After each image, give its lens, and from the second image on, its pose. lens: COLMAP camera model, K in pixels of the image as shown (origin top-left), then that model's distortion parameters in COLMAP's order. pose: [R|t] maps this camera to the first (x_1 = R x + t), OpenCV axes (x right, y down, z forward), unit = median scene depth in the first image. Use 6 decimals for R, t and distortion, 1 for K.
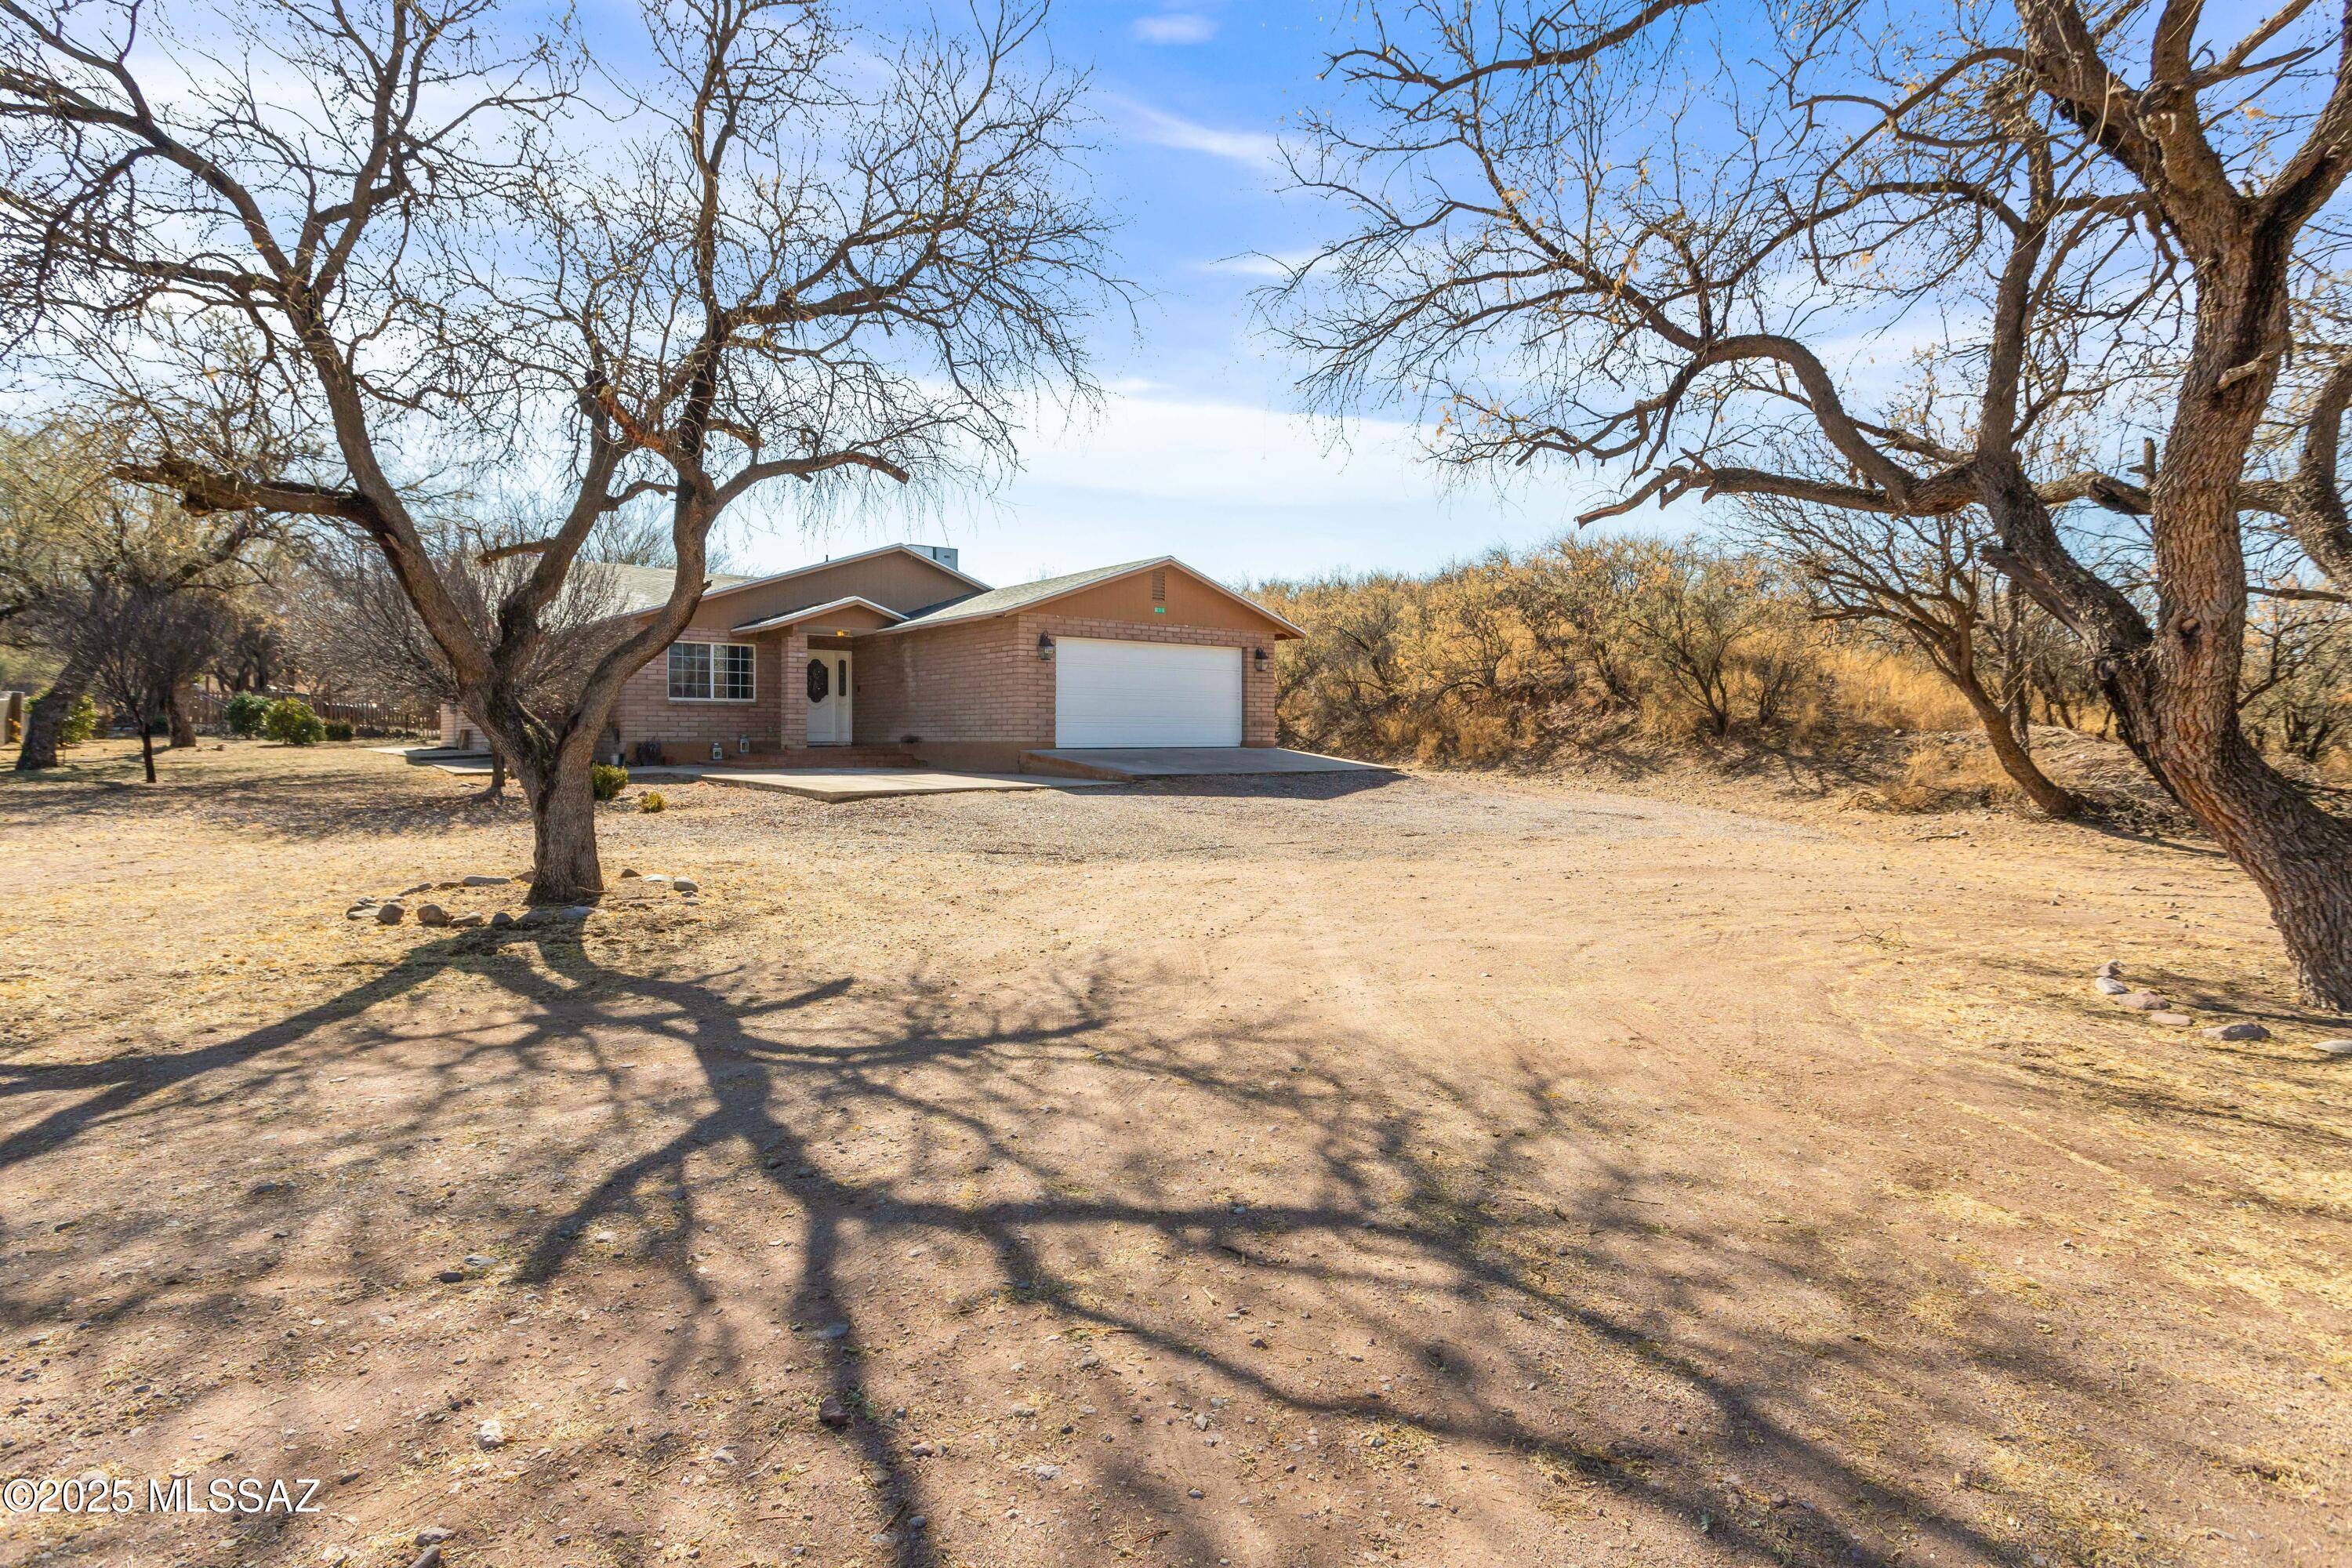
lens RADIAL K [[1210.4, 0, 1176.0], [0, 1210.4, 784.0], [0, 0, 1]] dist [-0.002319, -0.000118]
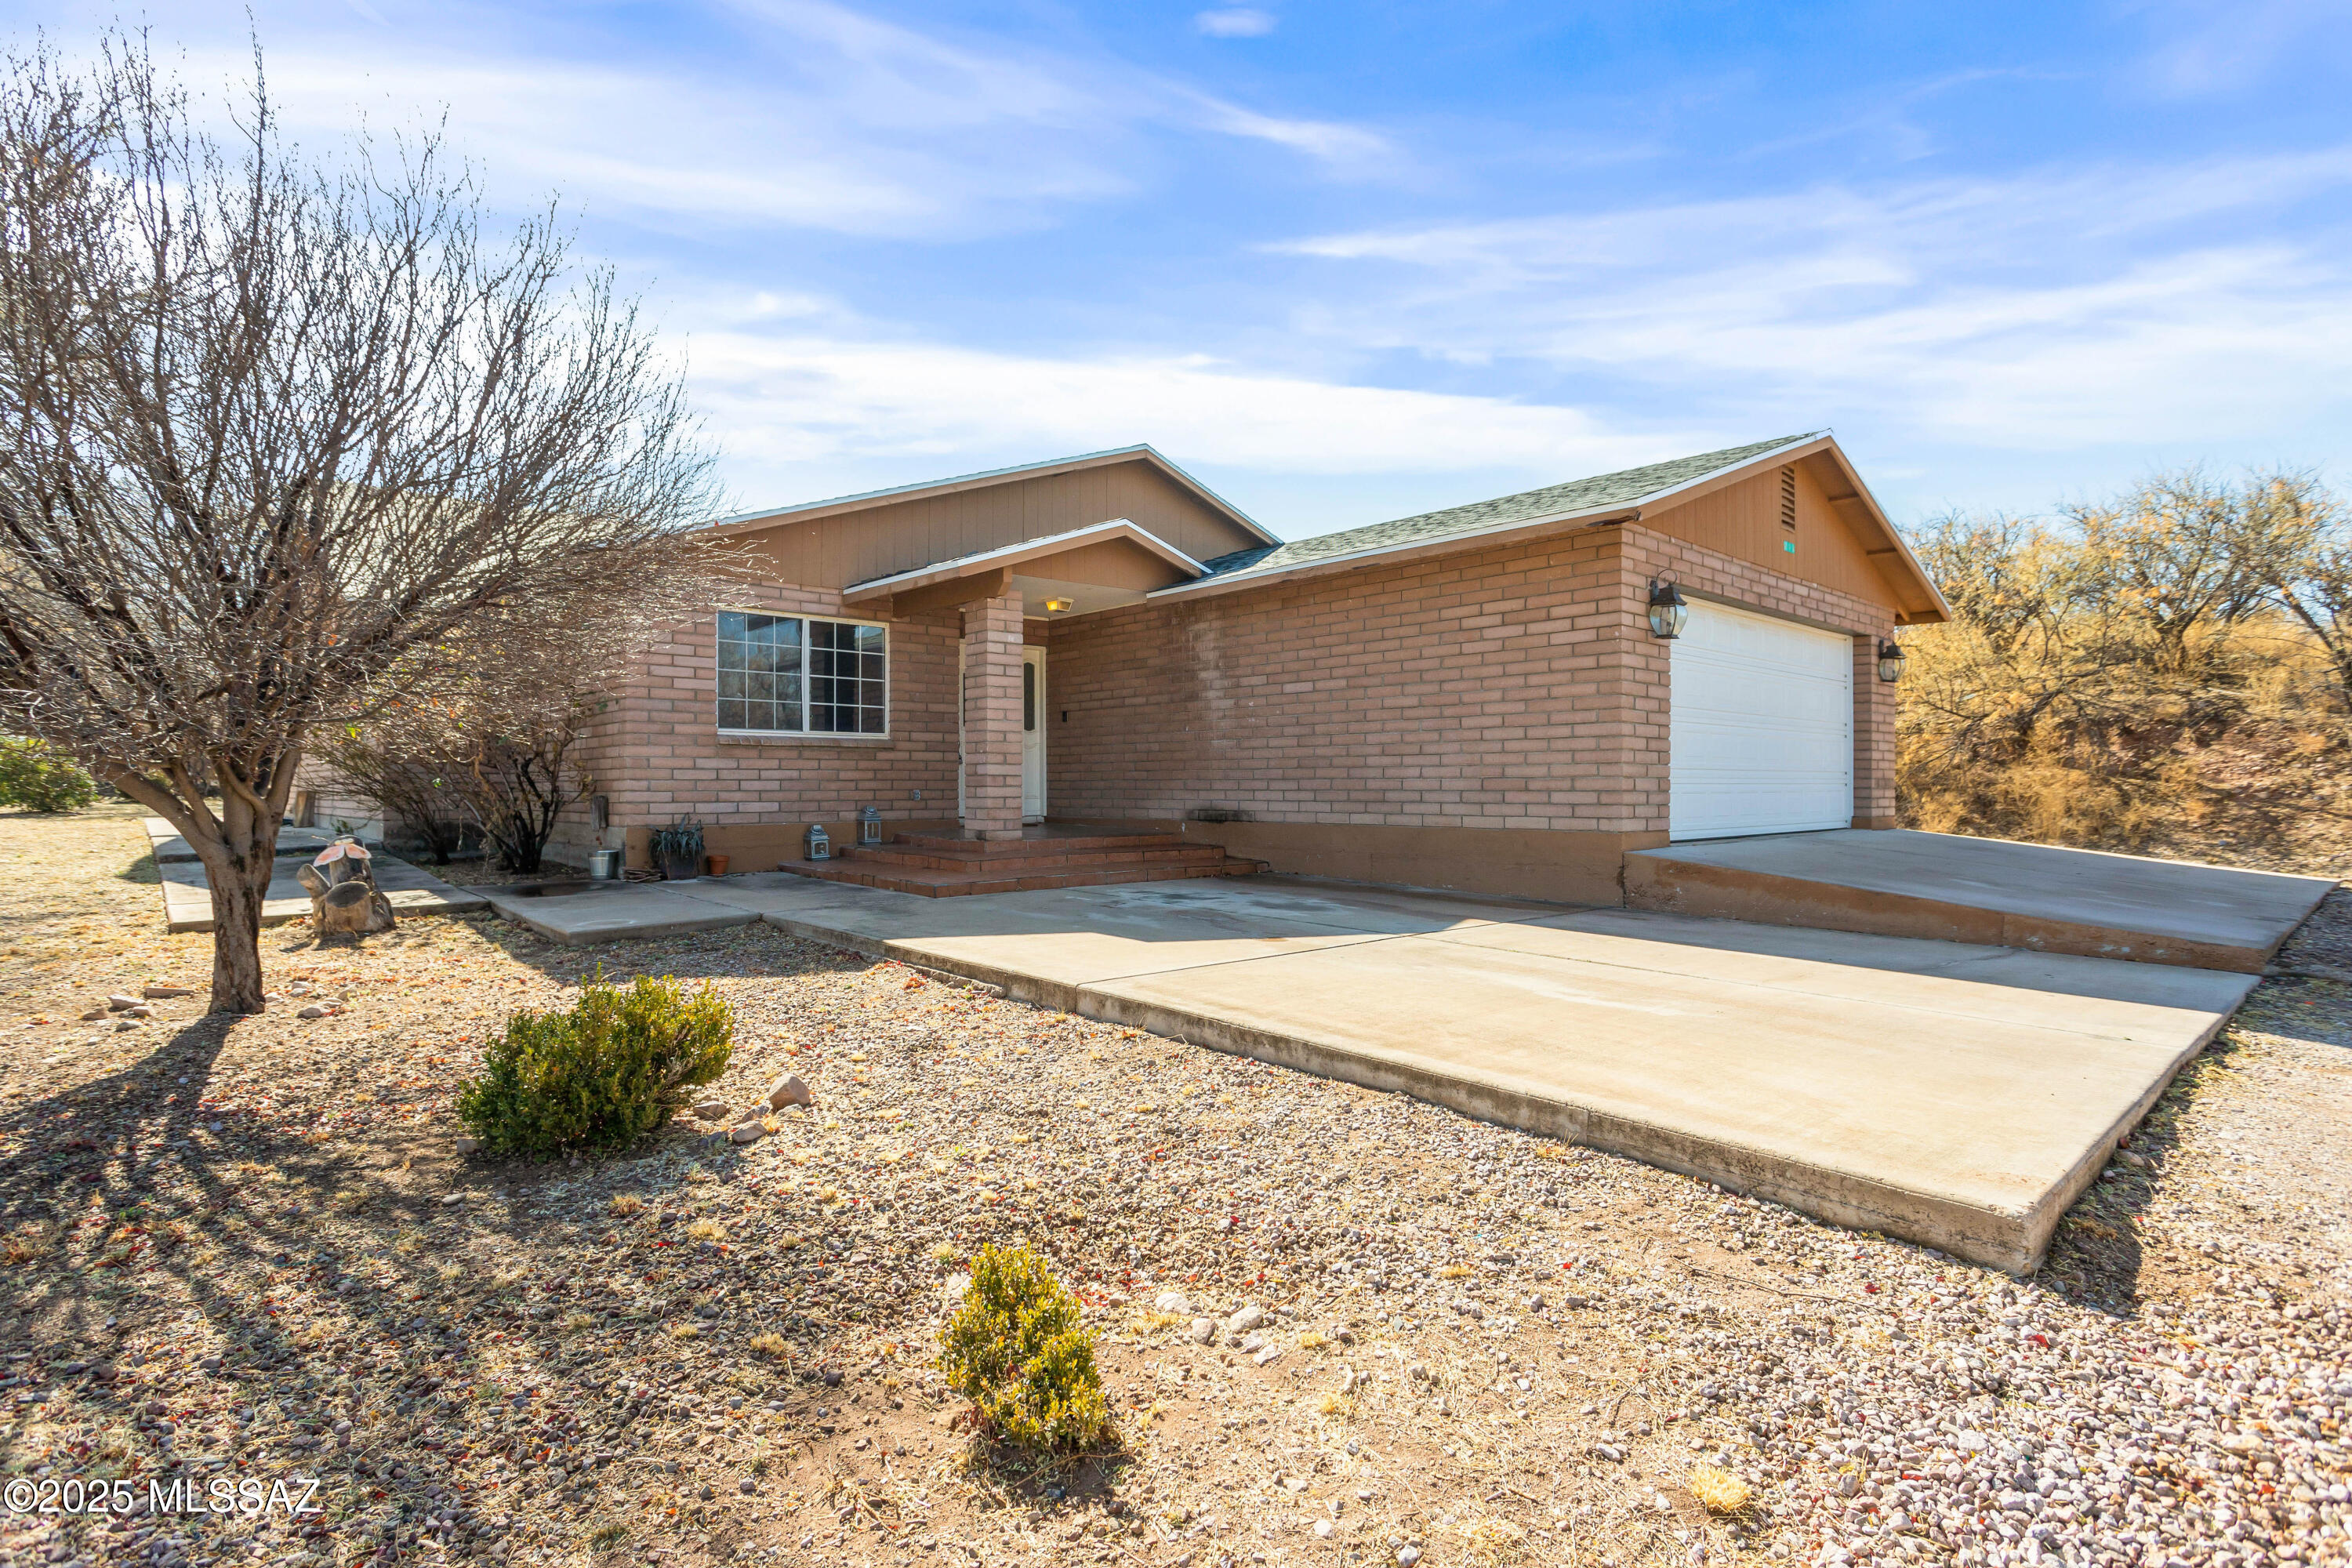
lens RADIAL K [[1104.5, 0, 1176.0], [0, 1104.5, 784.0], [0, 0, 1]] dist [0.000098, 0.000104]
pose [[0.996083, -0.001513, 0.088415, -0.275155], [0.005071, 0.999185, -0.040038, -0.032056], [-0.088282, 0.040330, 0.995279, 0.555588]]
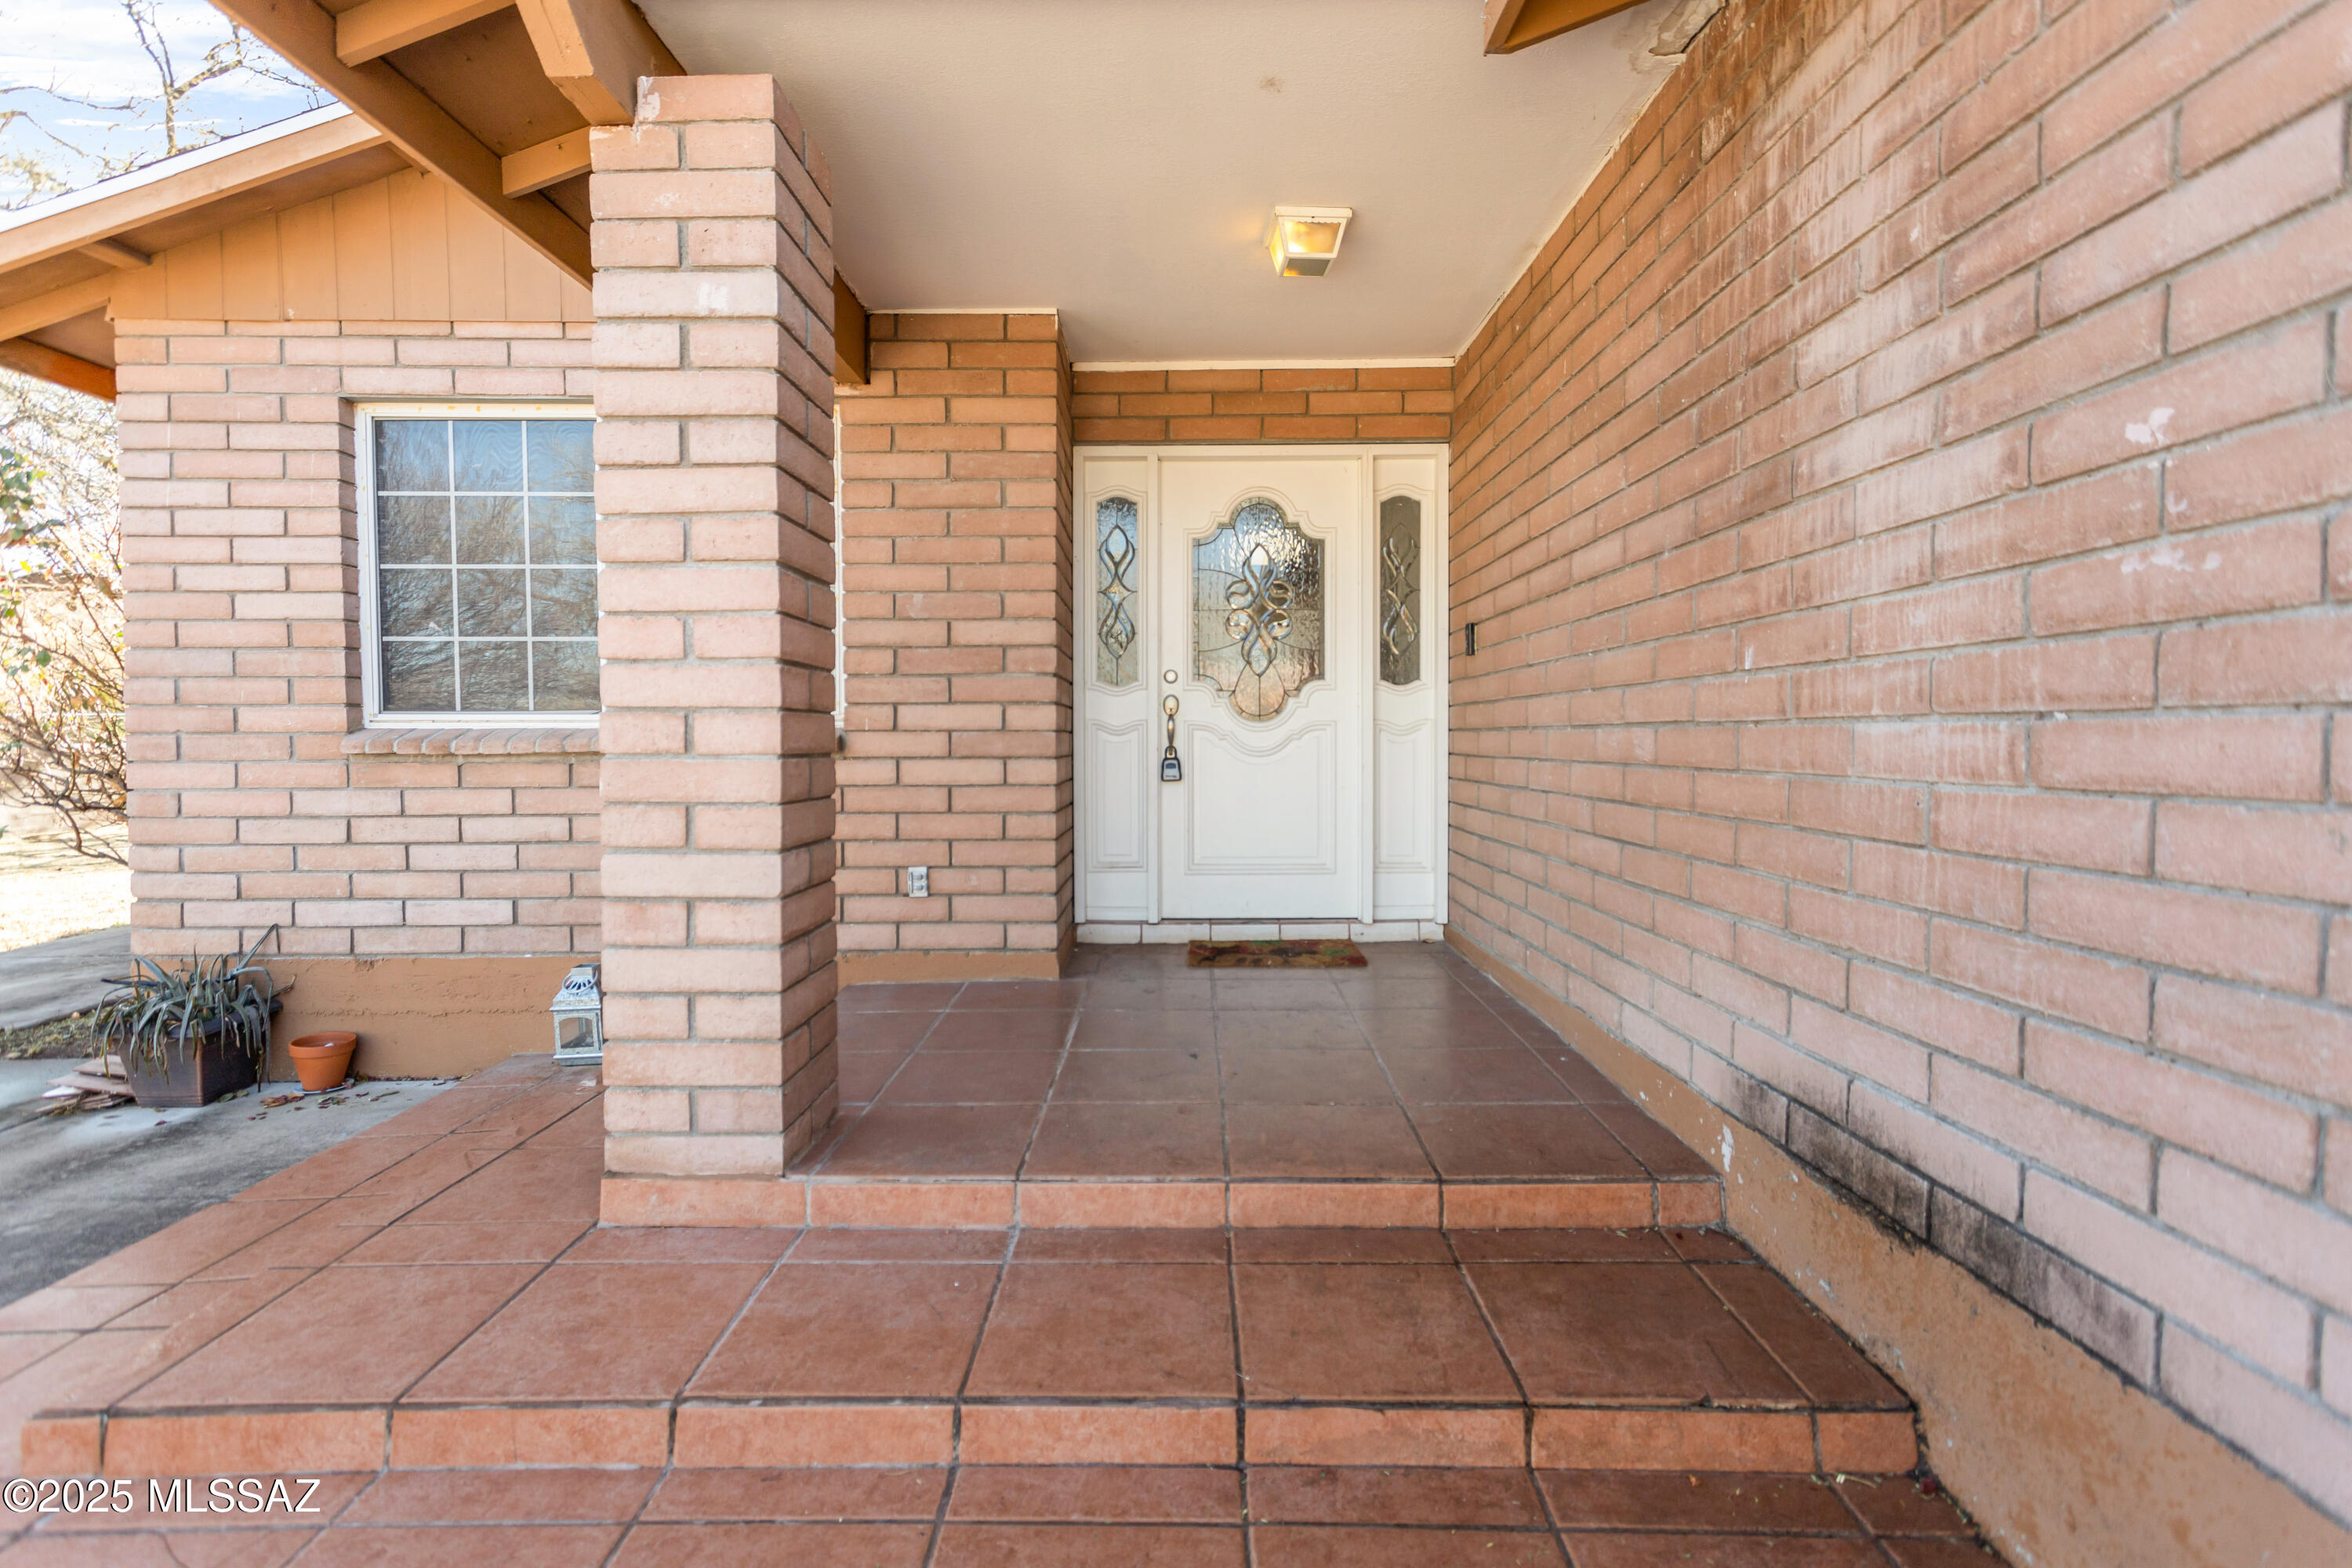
lens RADIAL K [[1134.0, 0, 1176.0], [0, 1134.0, 784.0], [0, 0, 1]] dist [0.005042, 0.000957]
pose [[0.811293, 0.021280, -0.584253, -0.214934], [-0.020412, 0.999759, 0.008070, -0.062418], [0.584283, 0.005379, 0.811532, 0.901573]]
